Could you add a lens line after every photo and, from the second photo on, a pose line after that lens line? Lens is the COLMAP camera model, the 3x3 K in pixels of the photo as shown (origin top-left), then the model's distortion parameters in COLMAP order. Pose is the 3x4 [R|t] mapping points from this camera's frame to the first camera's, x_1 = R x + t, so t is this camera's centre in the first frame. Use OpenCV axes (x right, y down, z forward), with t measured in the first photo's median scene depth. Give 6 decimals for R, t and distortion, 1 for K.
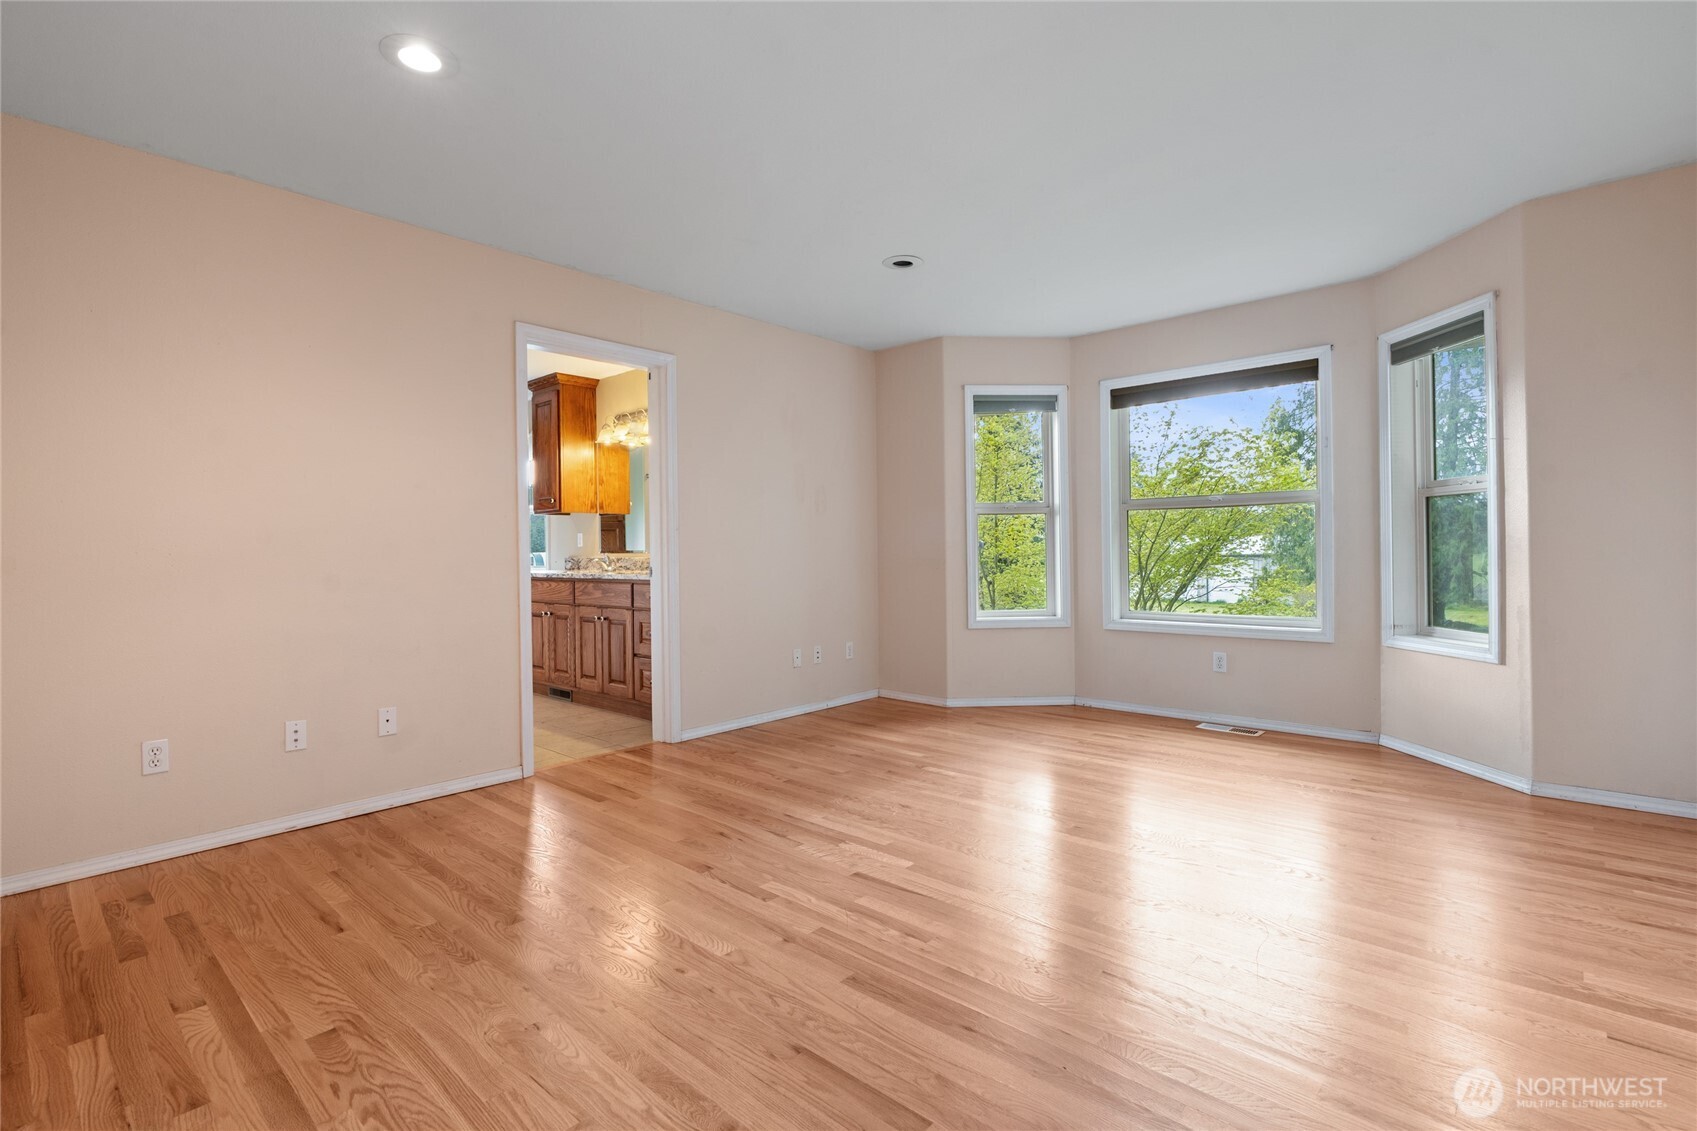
lens RADIAL K [[770.8, 0, 846.9], [0, 770.8, 542.4], [0, 0, 1]] dist [-0.003773, 0.000864]
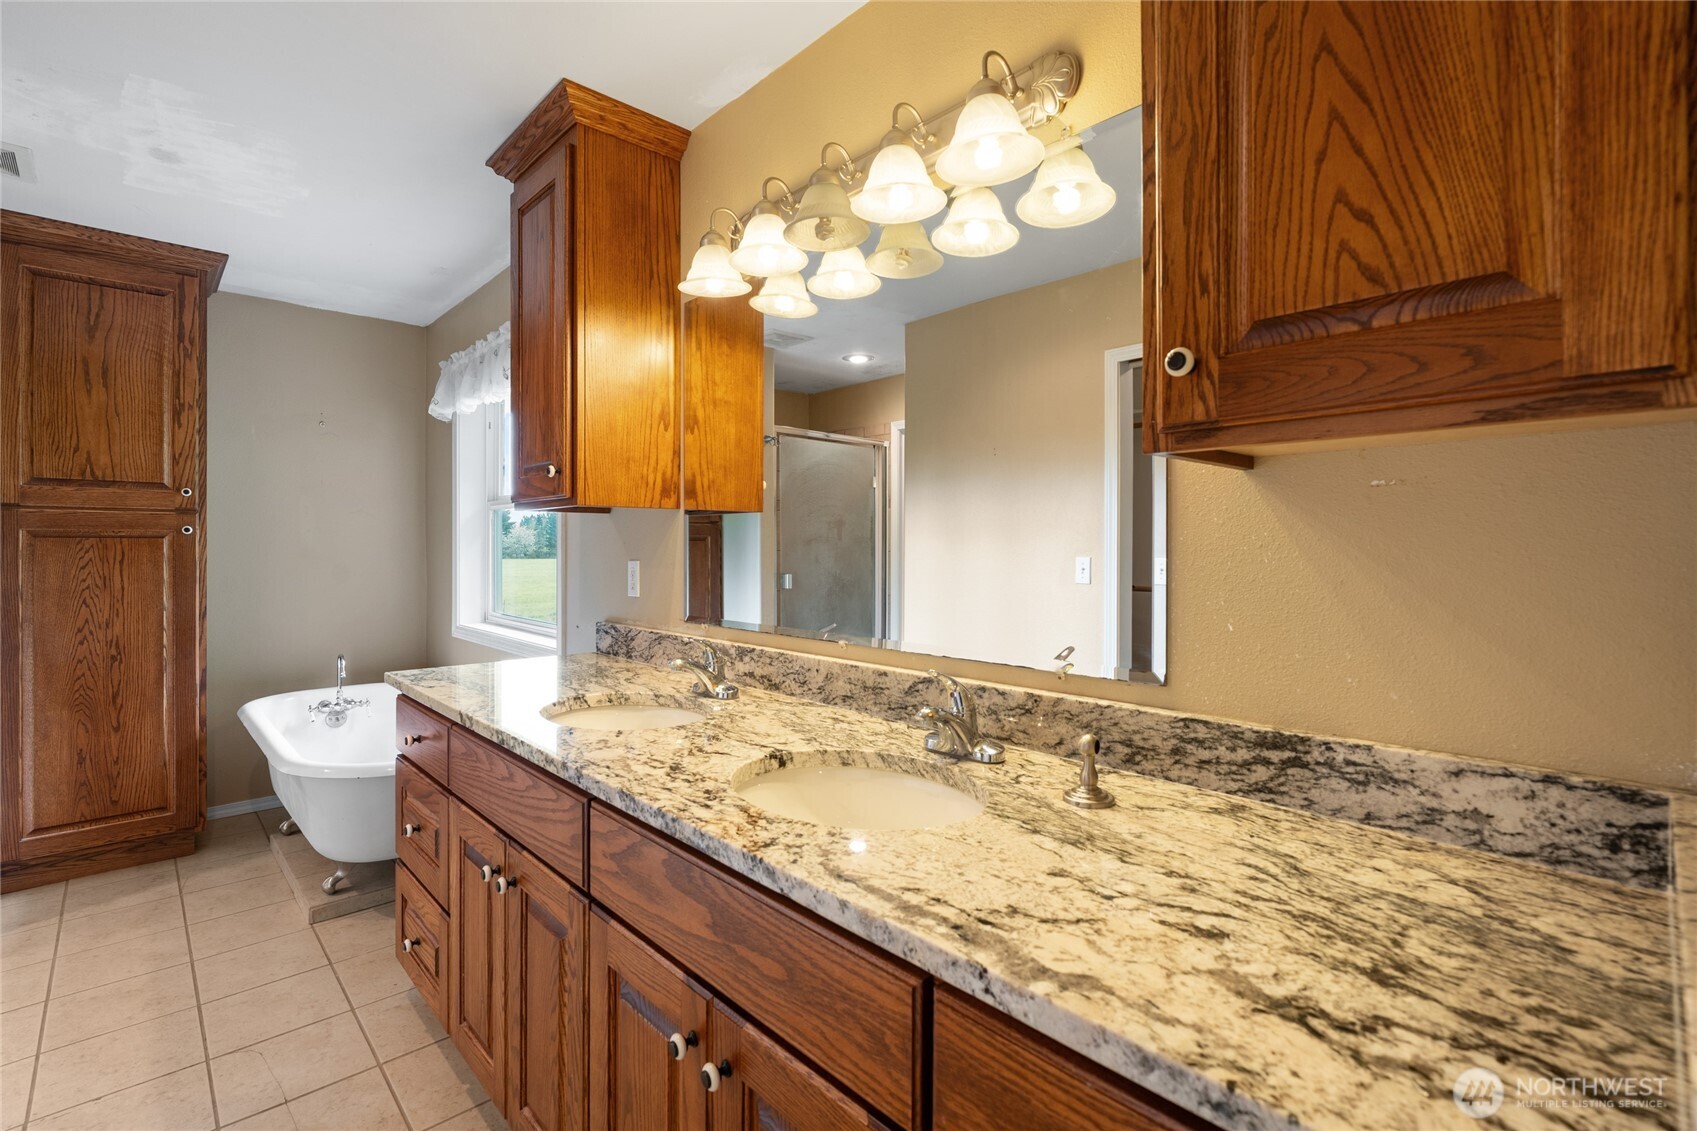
lens RADIAL K [[770.8, 0, 846.9], [0, 770.8, 542.4], [0, 0, 1]] dist [-0.003773, 0.000864]
pose [[0.996111, 0.014945, -0.086829, -0.282049], [-0.014492, 0.999878, 0.005837, -0.033514], [0.086906, -0.004556, 0.996206, 0.851051]]
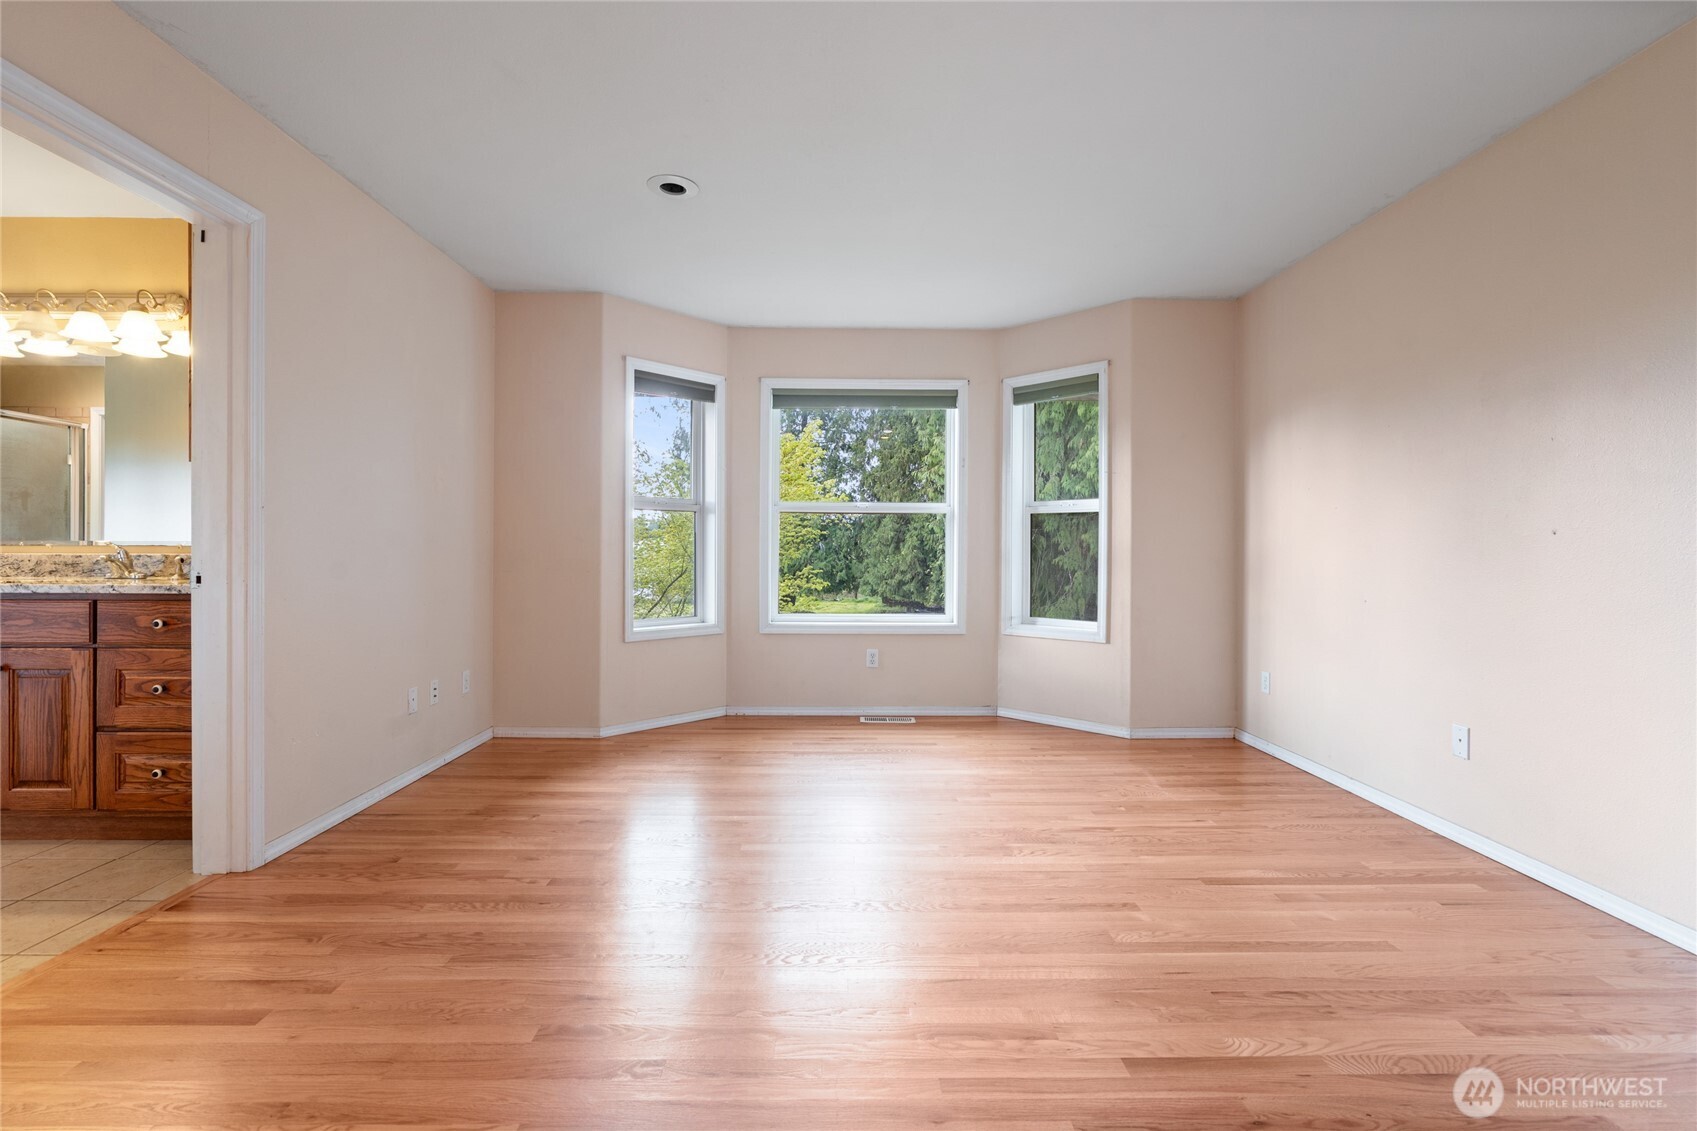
lens RADIAL K [[757.4, 0, 829.7], [0, 757.4, 549.9], [0, 0, 1]] dist [-0.003578, 0.000520]
pose [[0.737956, 0.016515, 0.674646, -0.255119], [-0.020773, 0.999783, -0.001751, 0.007086], [-0.674529, -0.012722, 0.738139, 0.244431]]
